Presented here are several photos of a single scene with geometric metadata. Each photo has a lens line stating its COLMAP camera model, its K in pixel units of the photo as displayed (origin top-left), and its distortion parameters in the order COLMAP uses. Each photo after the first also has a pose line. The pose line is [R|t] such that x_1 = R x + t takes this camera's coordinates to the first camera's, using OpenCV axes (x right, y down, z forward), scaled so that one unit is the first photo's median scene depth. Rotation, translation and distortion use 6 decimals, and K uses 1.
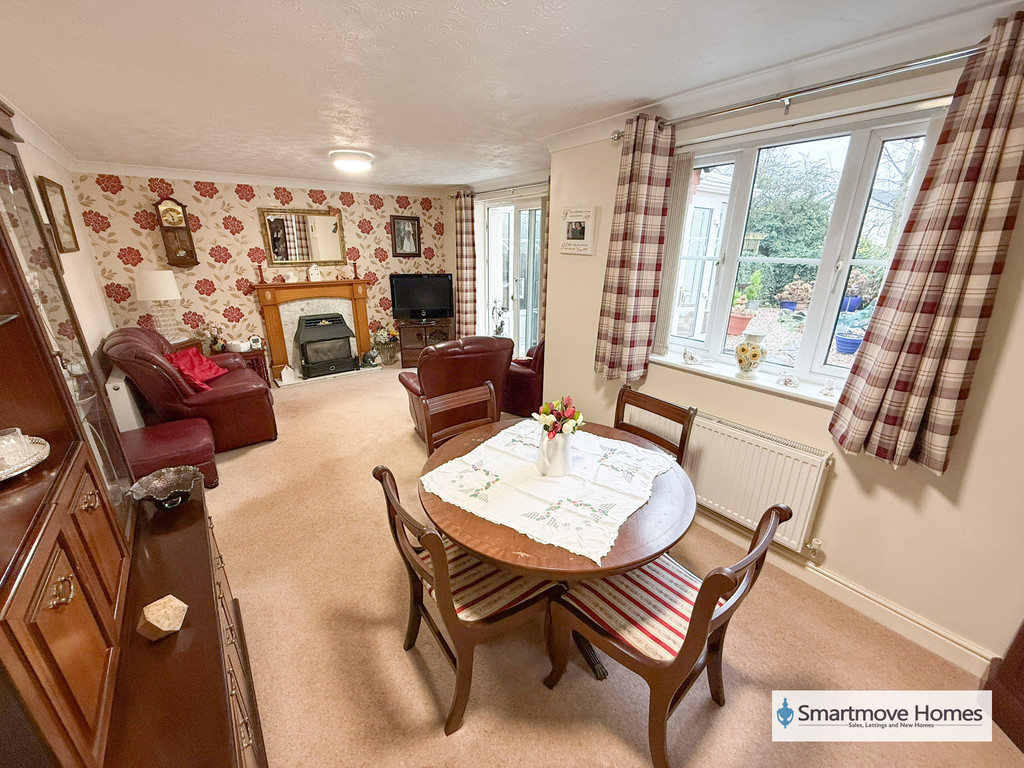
lens RADIAL K [[407.5, 0, 509.1], [0, 407.5, 382.9], [0, 0, 1]] dist [-0.002664, 0.000848]
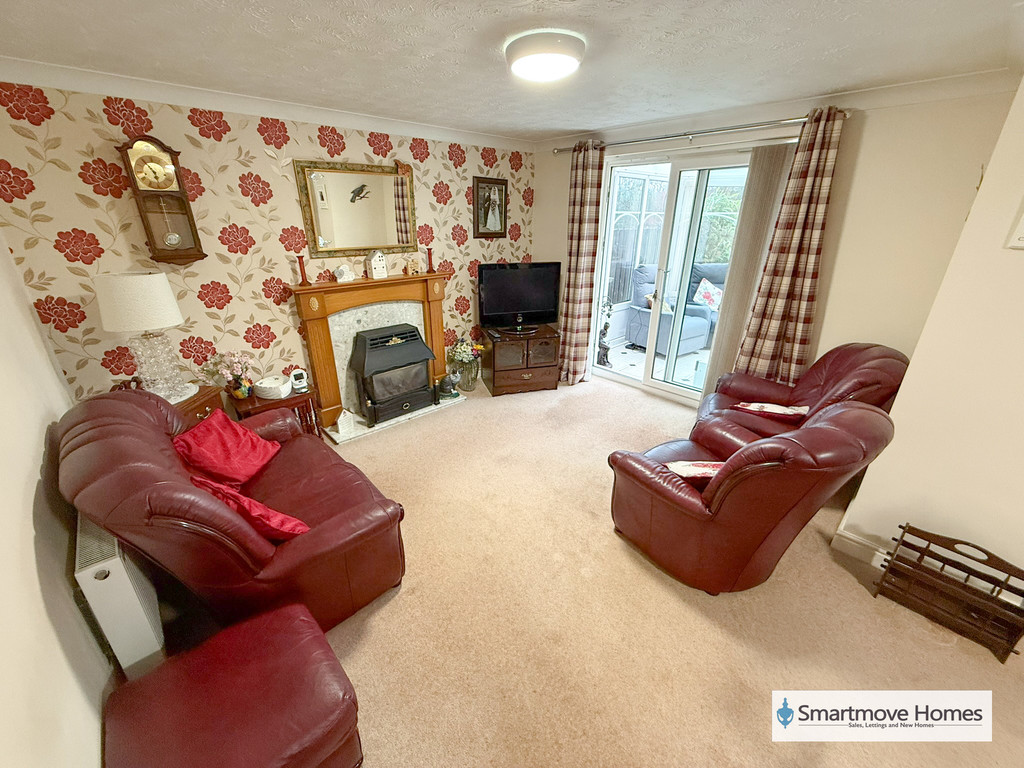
lens RADIAL K [[407.5, 0, 507.3], [0, 407.5, 382.0], [0, 0, 1]] dist [-0.002664, 0.000848]
pose [[0.995888, -0.033247, 0.084274, -0.341698], [0.027791, 0.997491, 0.065107, -0.123733], [-0.086227, -0.062497, 0.994313, 0.329509]]
